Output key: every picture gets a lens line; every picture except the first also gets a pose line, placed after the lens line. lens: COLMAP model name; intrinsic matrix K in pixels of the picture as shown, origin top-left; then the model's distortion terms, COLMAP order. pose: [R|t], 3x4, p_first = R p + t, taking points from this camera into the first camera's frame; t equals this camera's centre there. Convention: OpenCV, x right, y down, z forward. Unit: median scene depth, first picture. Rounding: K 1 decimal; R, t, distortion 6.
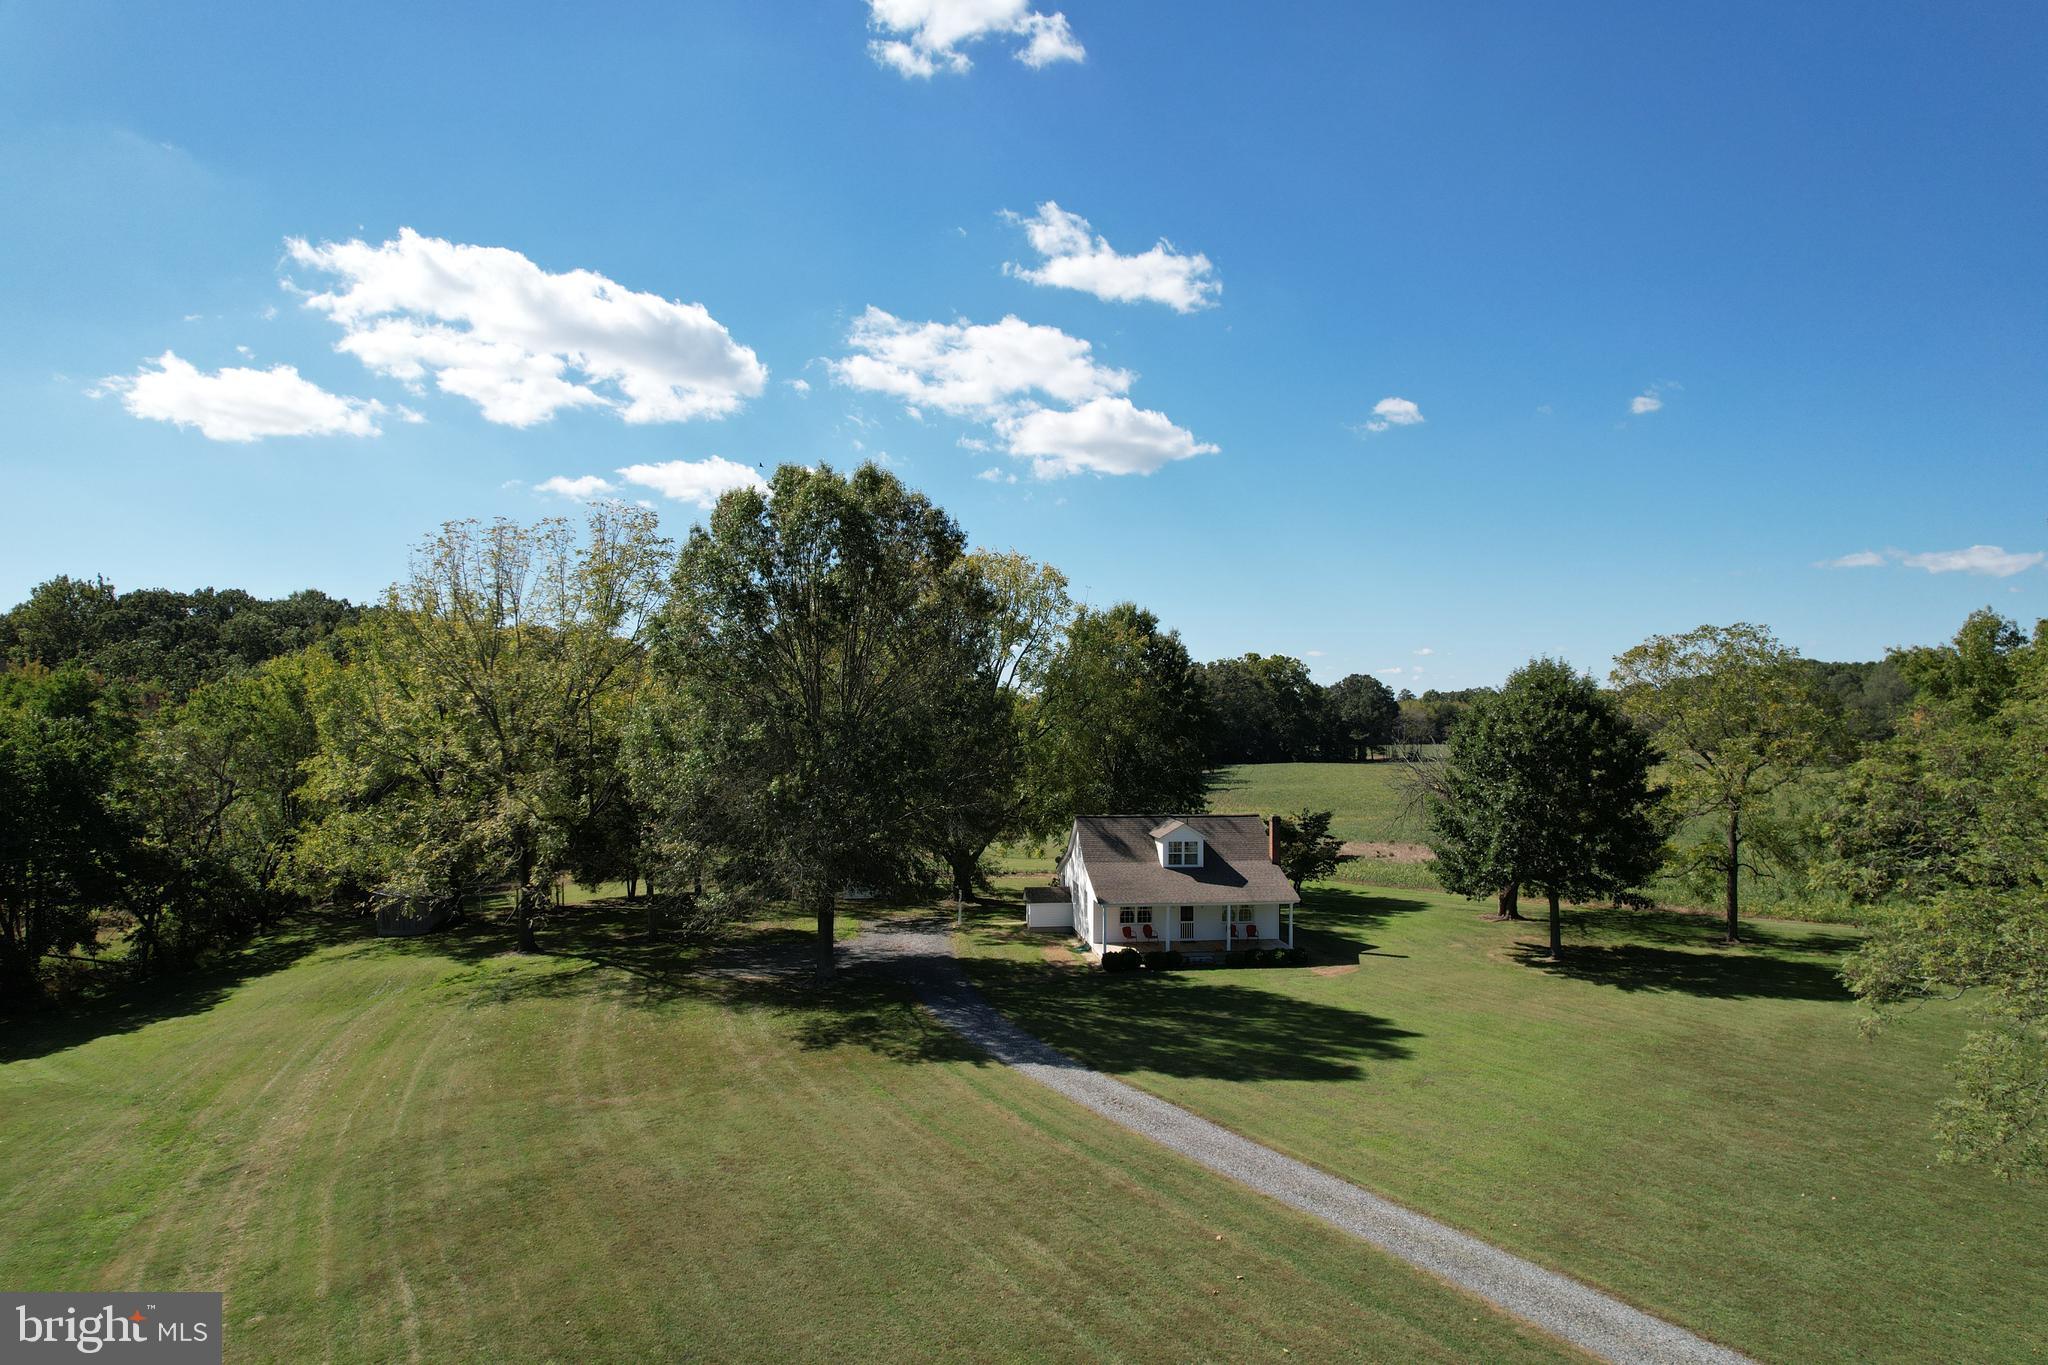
lens RADIAL K [[1279.3, 0, 1047.6], [0, 1279.3, 703.9], [0, 0, 1]] dist [-0.073906, 0.058375]
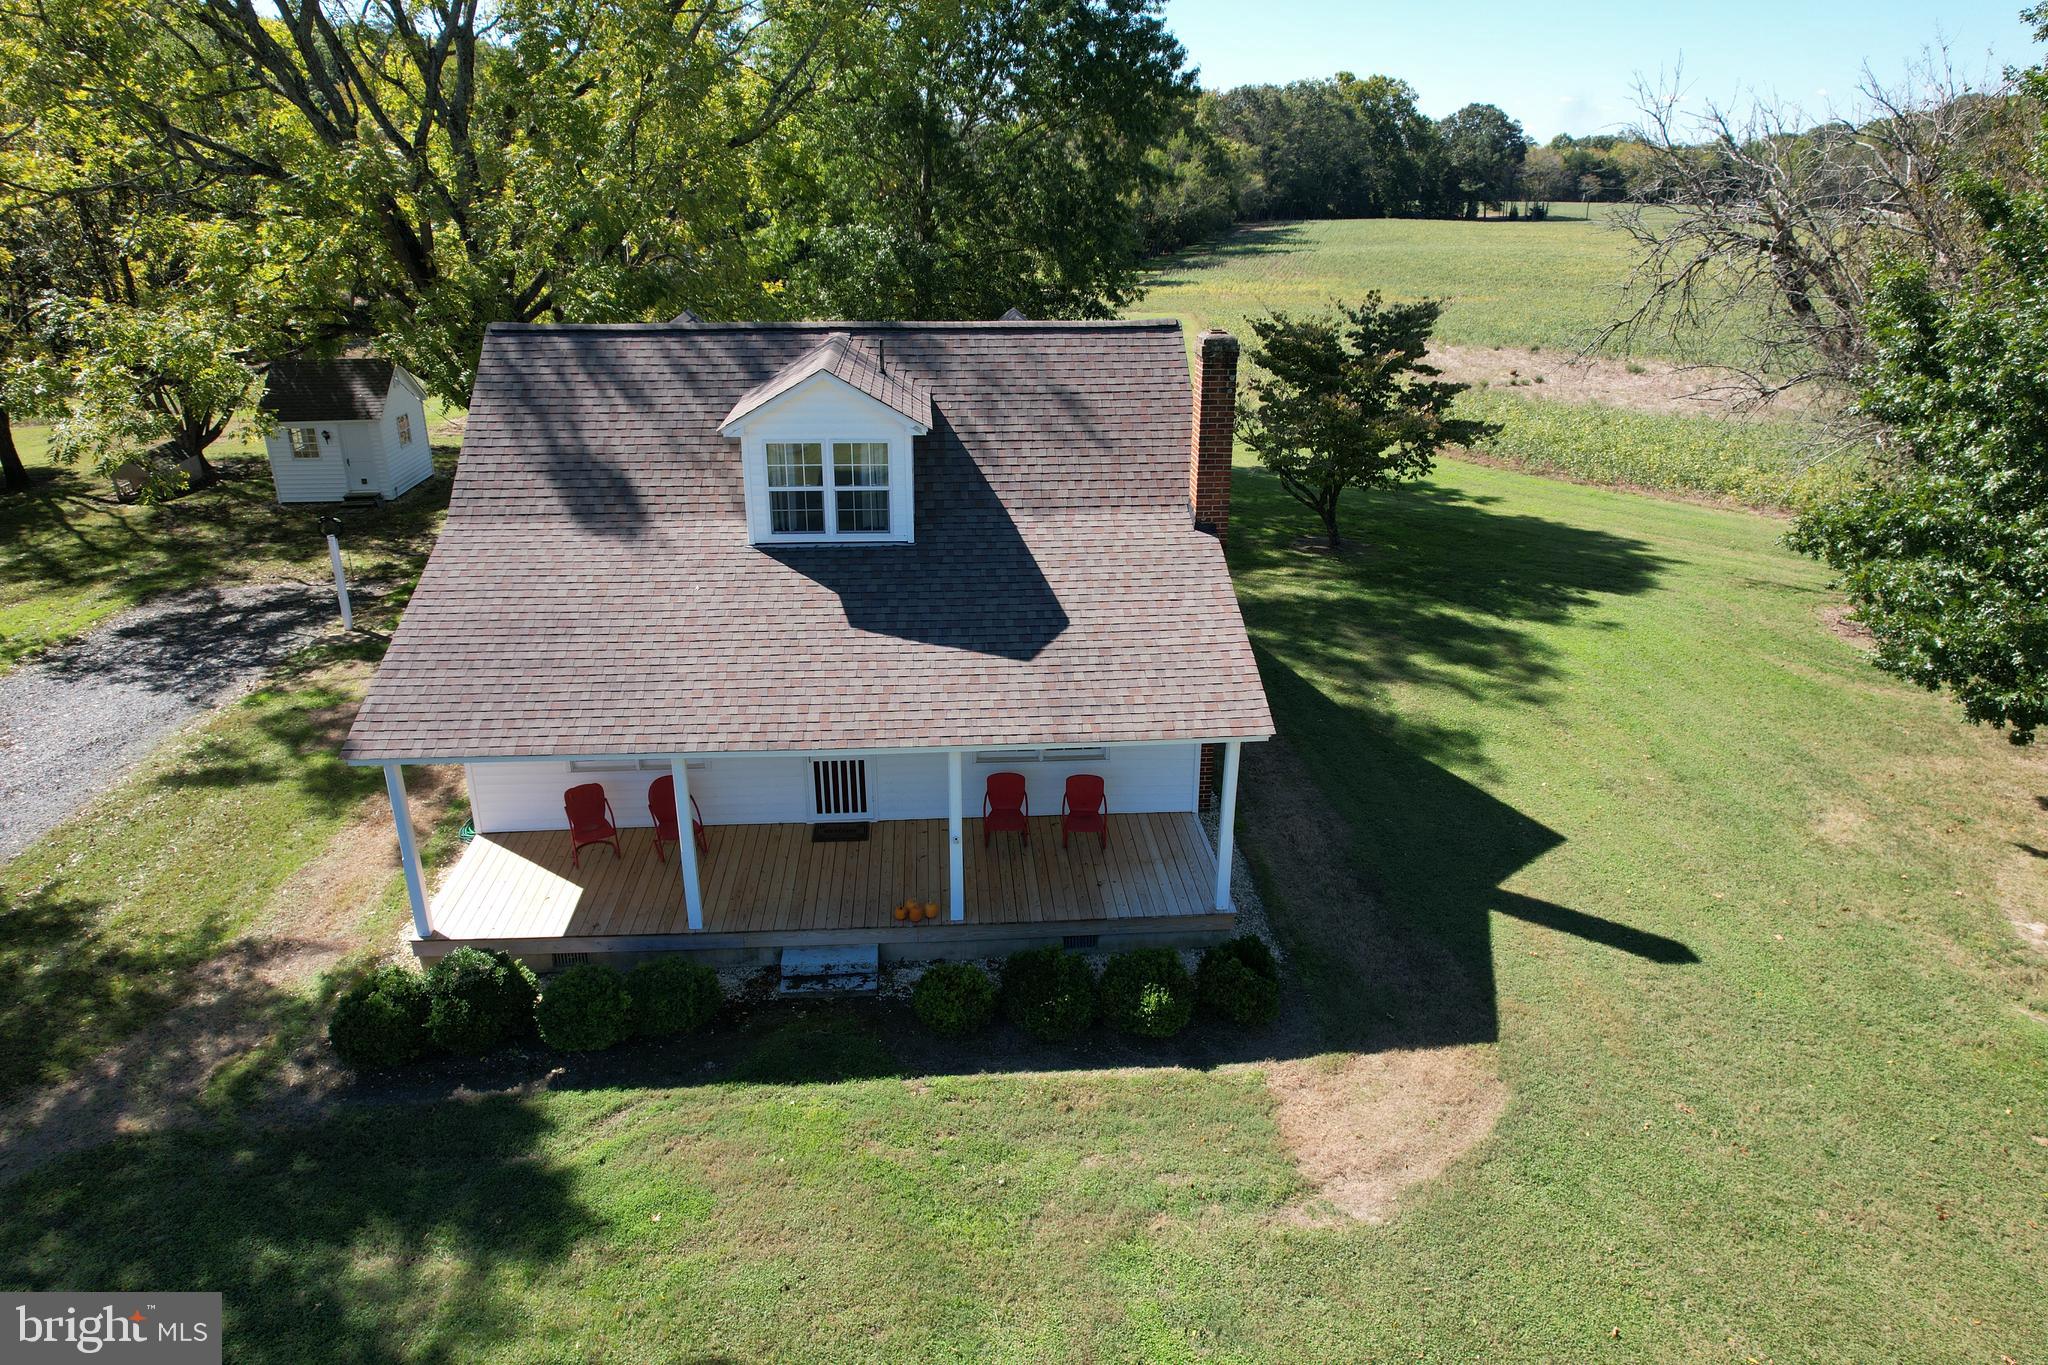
lens RADIAL K [[1279.3, 0, 1047.6], [0, 1279.3, 703.9], [0, 0, 1]] dist [-0.073906, 0.058375]
pose [[0.998339, 0.023735, -0.052504, 0.029643], [-0.000934, 0.917766, 0.397121, 0.010374], [0.057612, -0.396412, 0.916263, 0.138395]]
